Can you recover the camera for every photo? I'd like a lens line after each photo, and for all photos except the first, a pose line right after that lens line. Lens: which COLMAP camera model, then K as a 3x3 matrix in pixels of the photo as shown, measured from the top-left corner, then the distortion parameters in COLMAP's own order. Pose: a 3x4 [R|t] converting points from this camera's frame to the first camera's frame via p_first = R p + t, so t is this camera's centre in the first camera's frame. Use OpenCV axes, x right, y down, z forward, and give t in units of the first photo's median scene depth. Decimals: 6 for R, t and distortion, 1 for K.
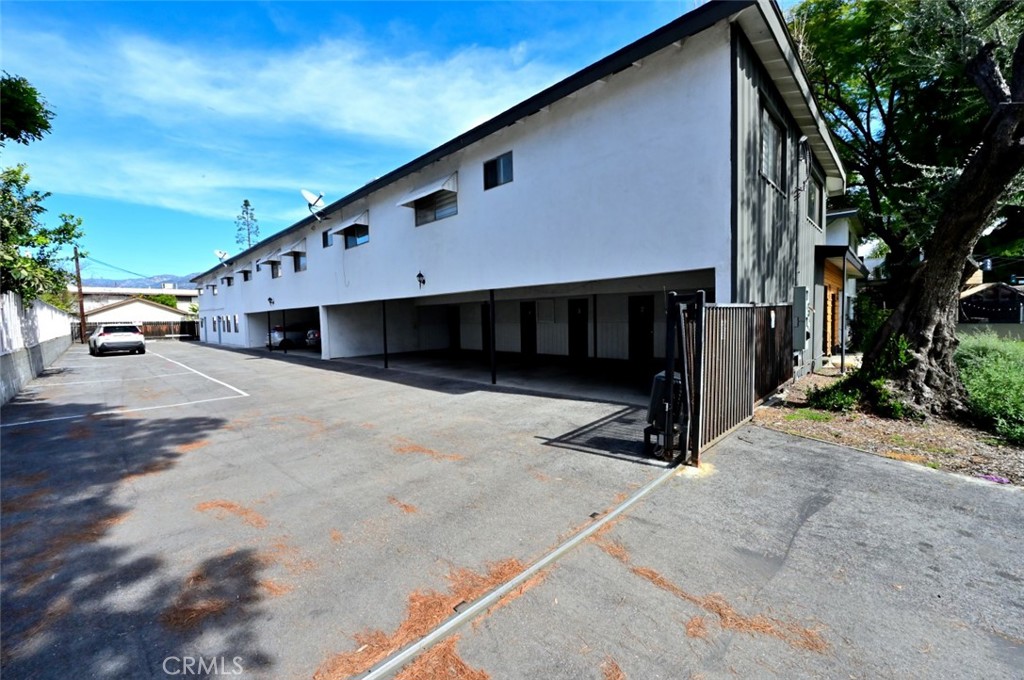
lens RADIAL K [[404.4, 0, 513.2], [0, 404.4, 342.2], [0, 0, 1]] dist [-0.007029, 0.000132]
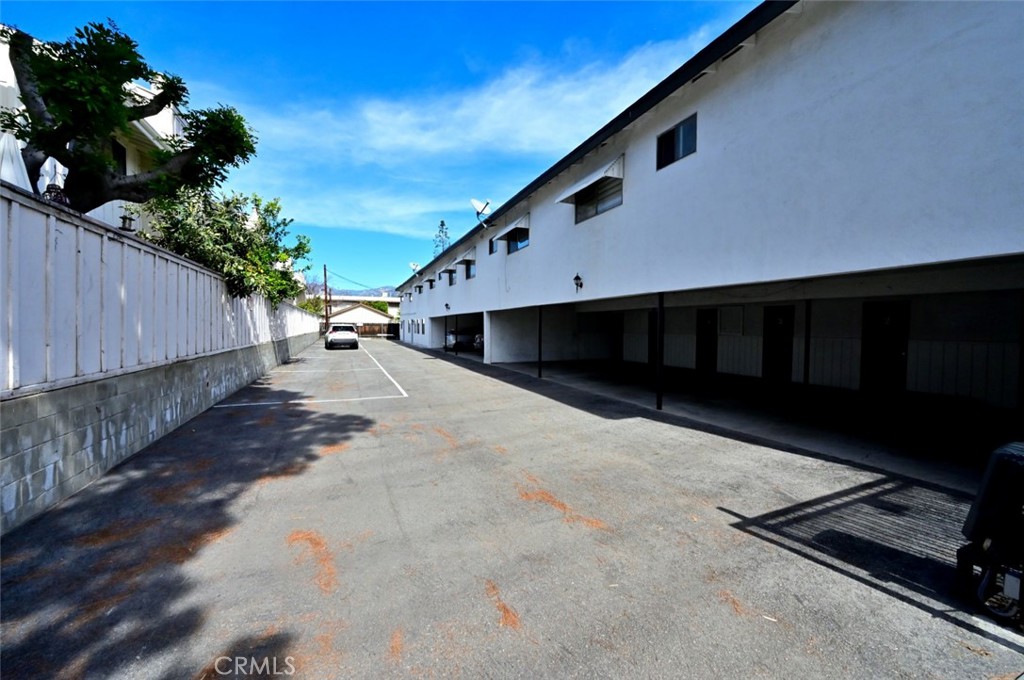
lens RADIAL K [[404.4, 0, 513.2], [0, 404.4, 342.2], [0, 0, 1]] dist [-0.007029, 0.000132]
pose [[0.919210, 0.039950, -0.391737, -0.004688], [-0.047239, 0.998843, -0.008984, -0.009263], [0.390925, 0.026764, 0.920033, 0.135400]]
